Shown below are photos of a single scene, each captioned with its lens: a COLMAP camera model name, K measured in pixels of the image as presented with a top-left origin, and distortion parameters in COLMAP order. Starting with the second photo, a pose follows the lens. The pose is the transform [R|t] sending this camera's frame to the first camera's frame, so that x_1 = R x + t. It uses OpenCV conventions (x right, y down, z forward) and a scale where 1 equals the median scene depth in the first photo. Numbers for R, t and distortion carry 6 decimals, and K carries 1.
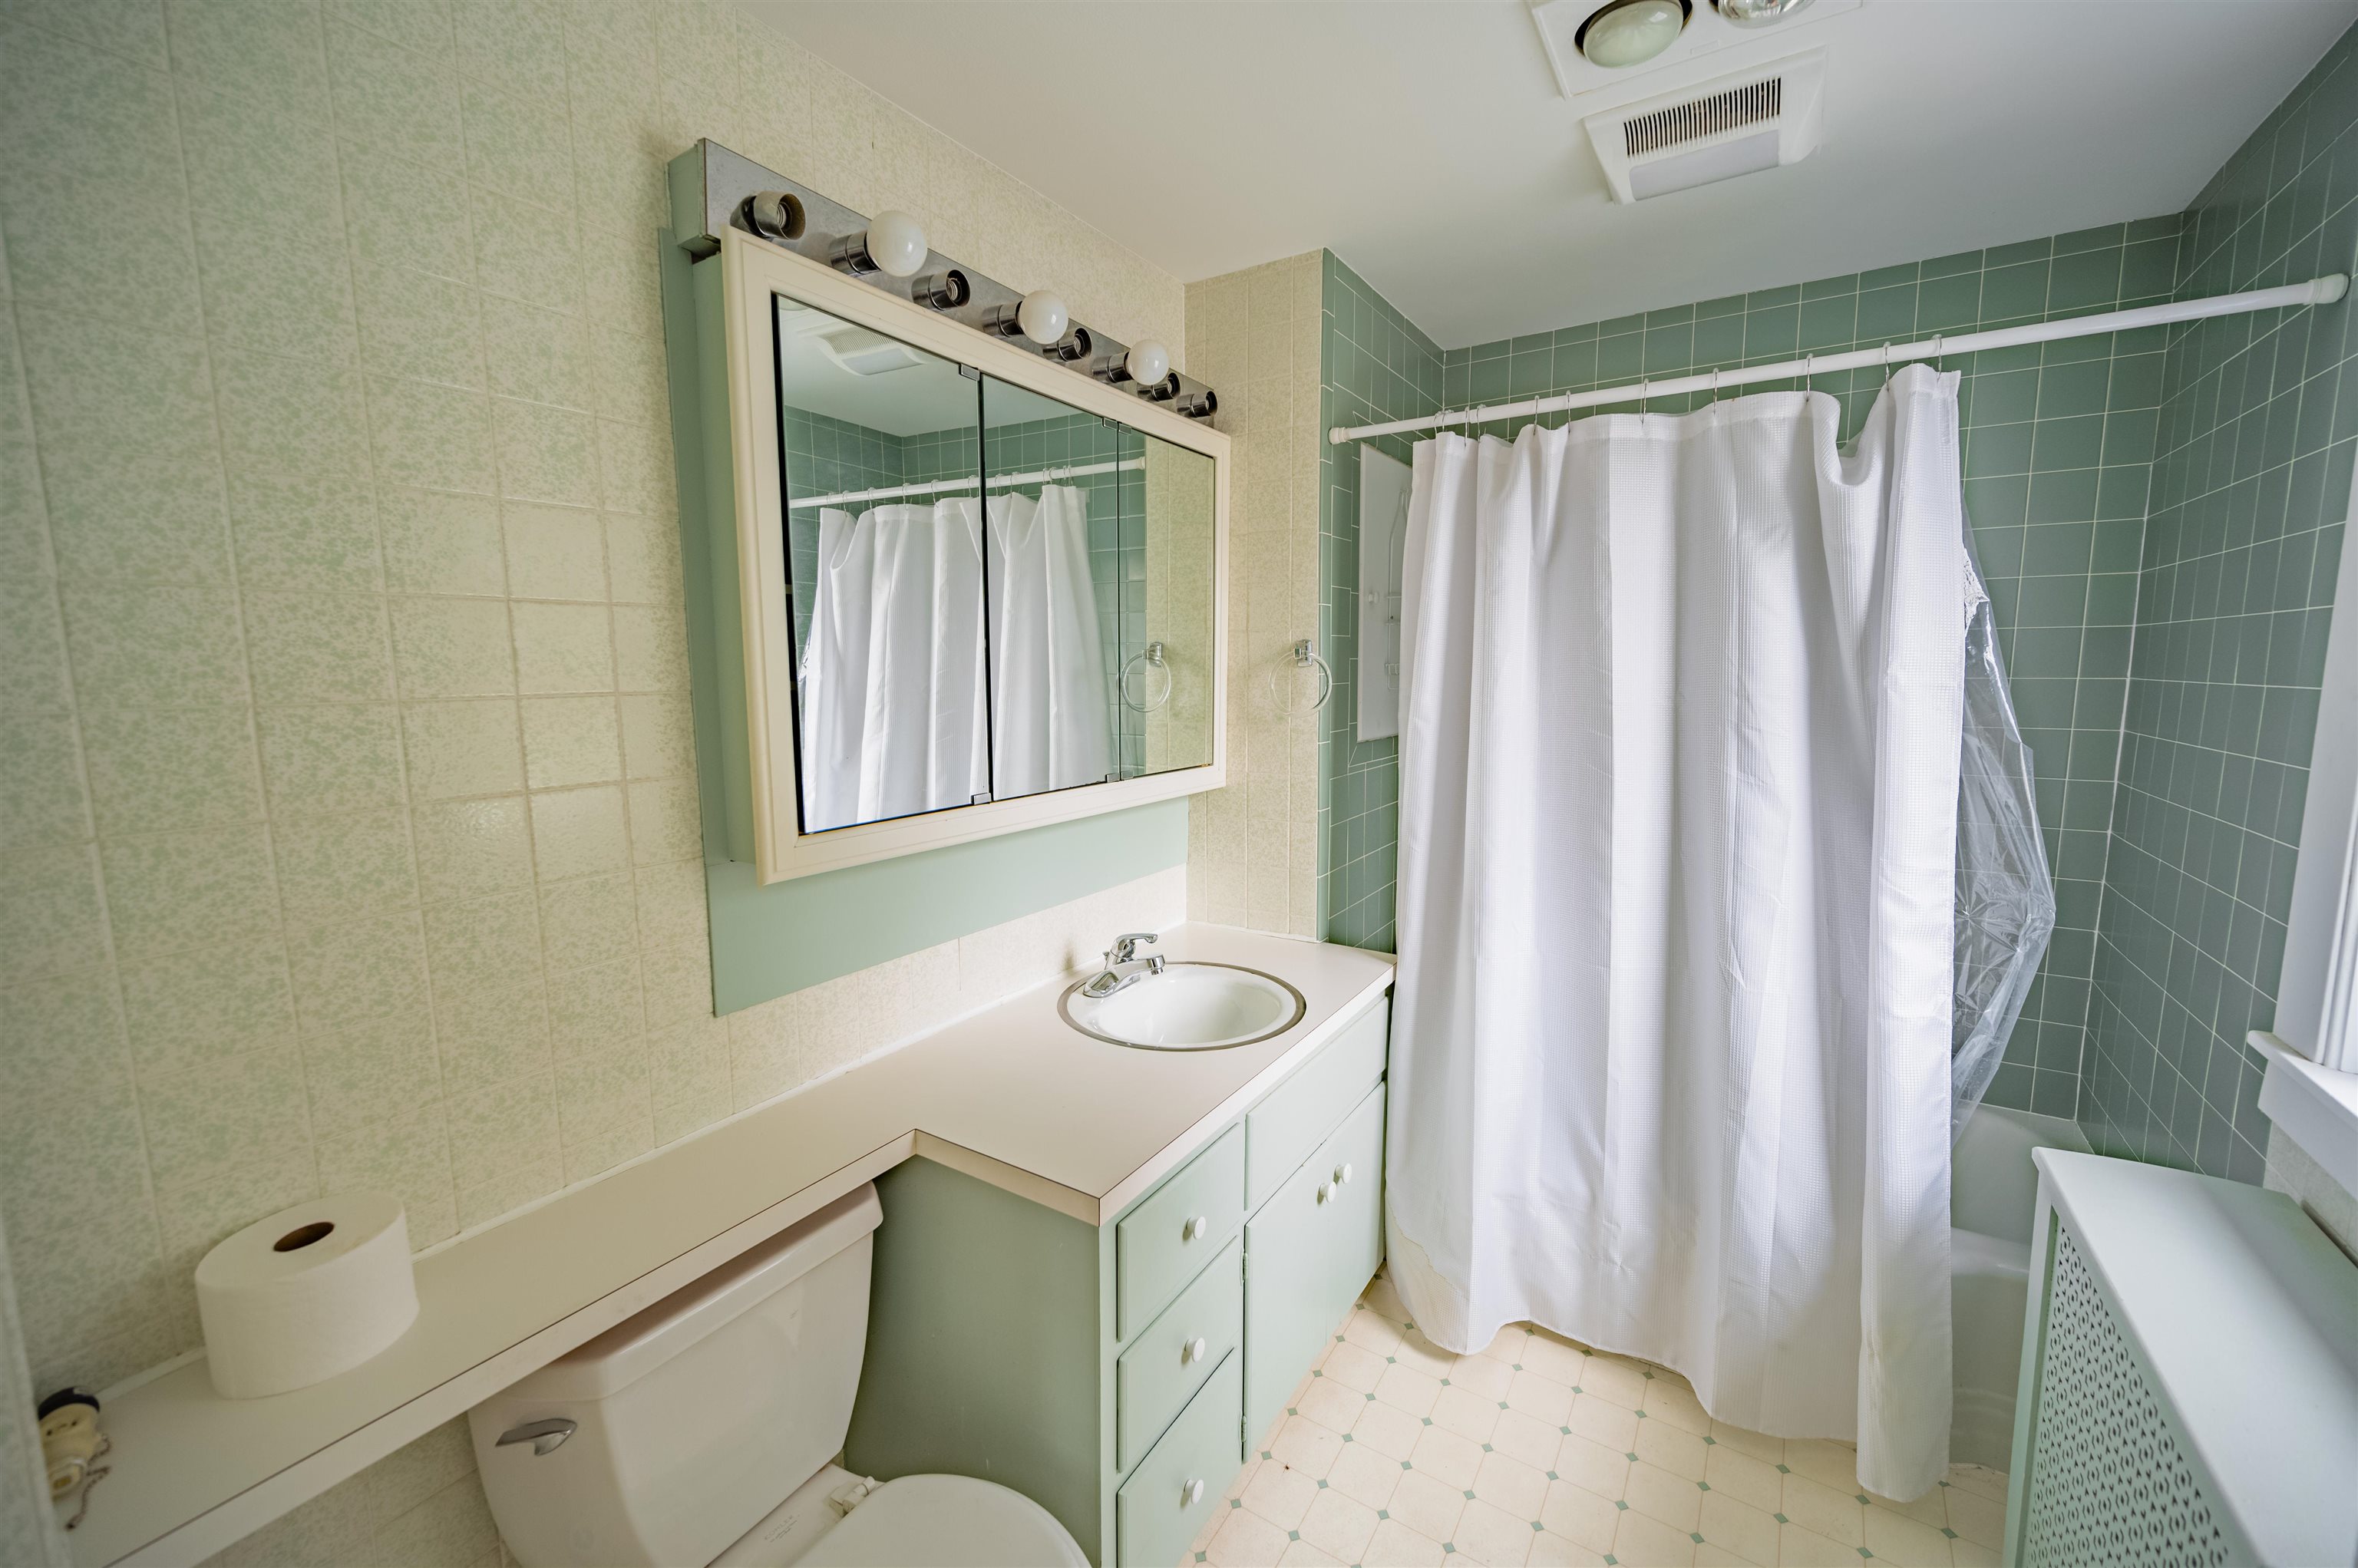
lens RADIAL K [[929.8, 0, 1179.0], [0, 929.8, 784.0], [0, 0, 1]] dist [-0.000190, -0.000163]
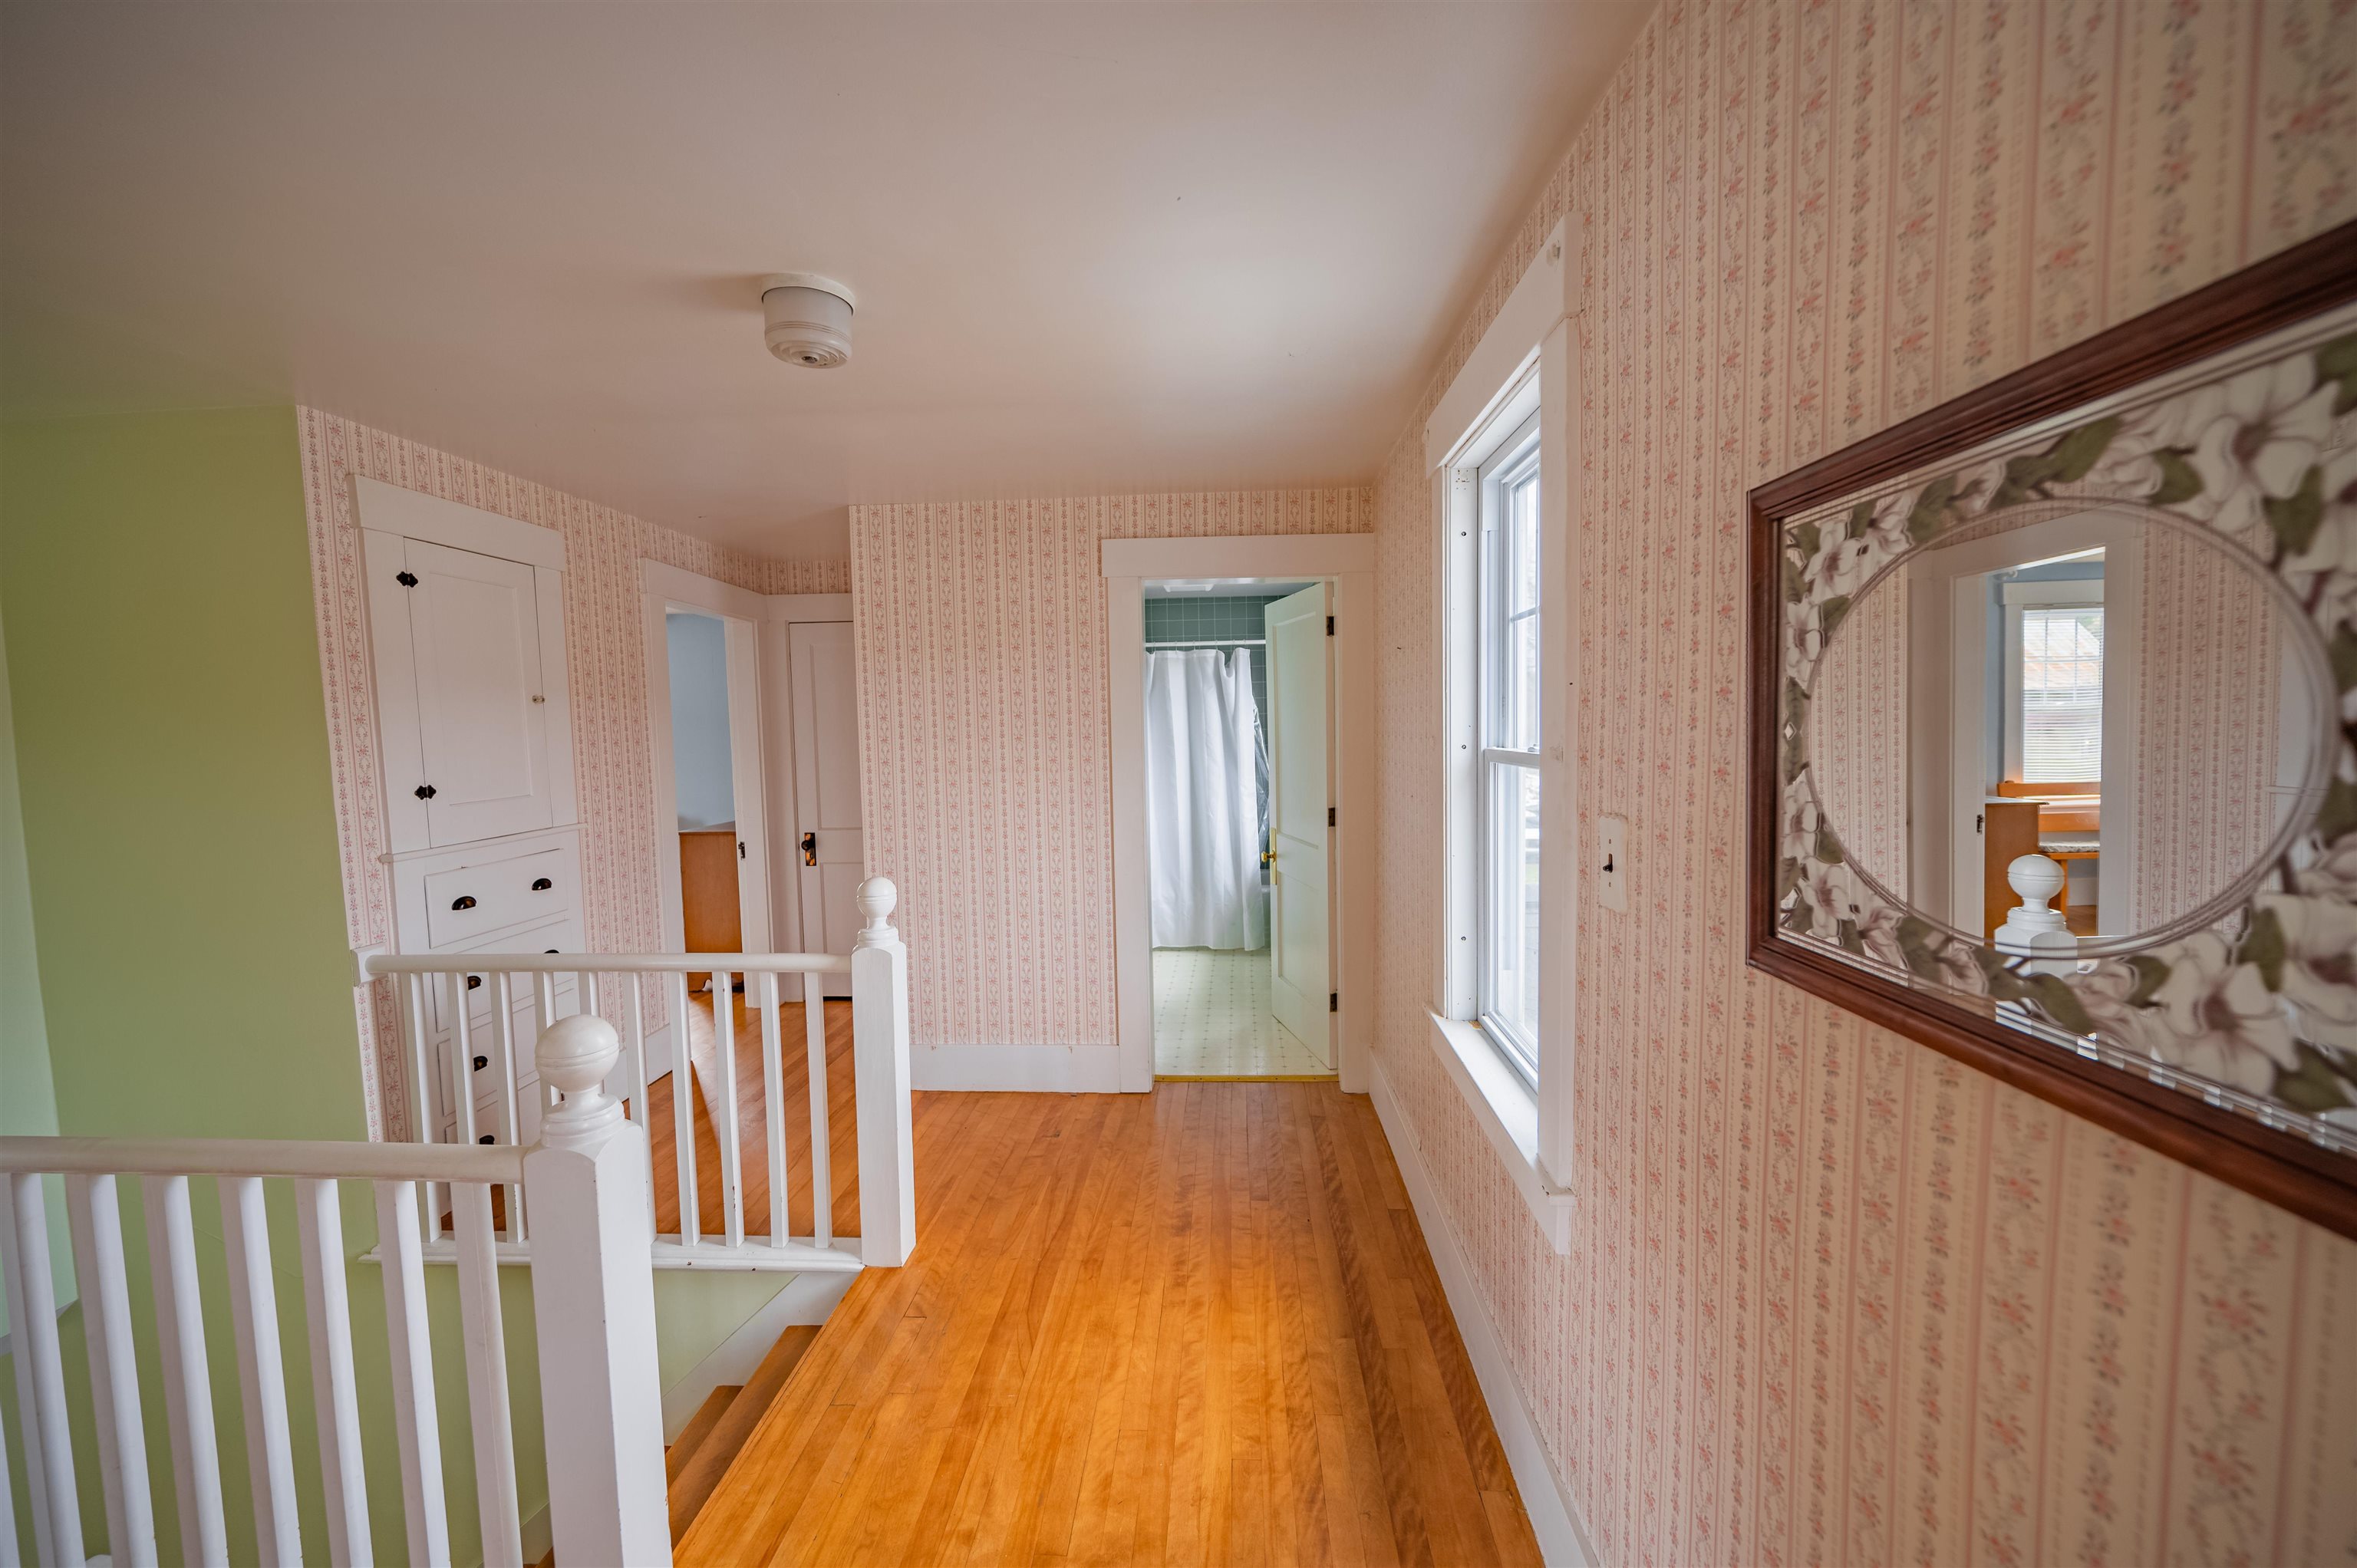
lens RADIAL K [[937.1, 0, 1184.9], [0, 937.1, 792.2], [0, 0, 1]] dist [0.001025, -0.000050]
pose [[0.873410, -0.045892, 0.484819, -1.183832], [0.068905, 0.997180, -0.029743, 0.222589], [-0.482087, 0.059384, 0.874109, -2.023385]]
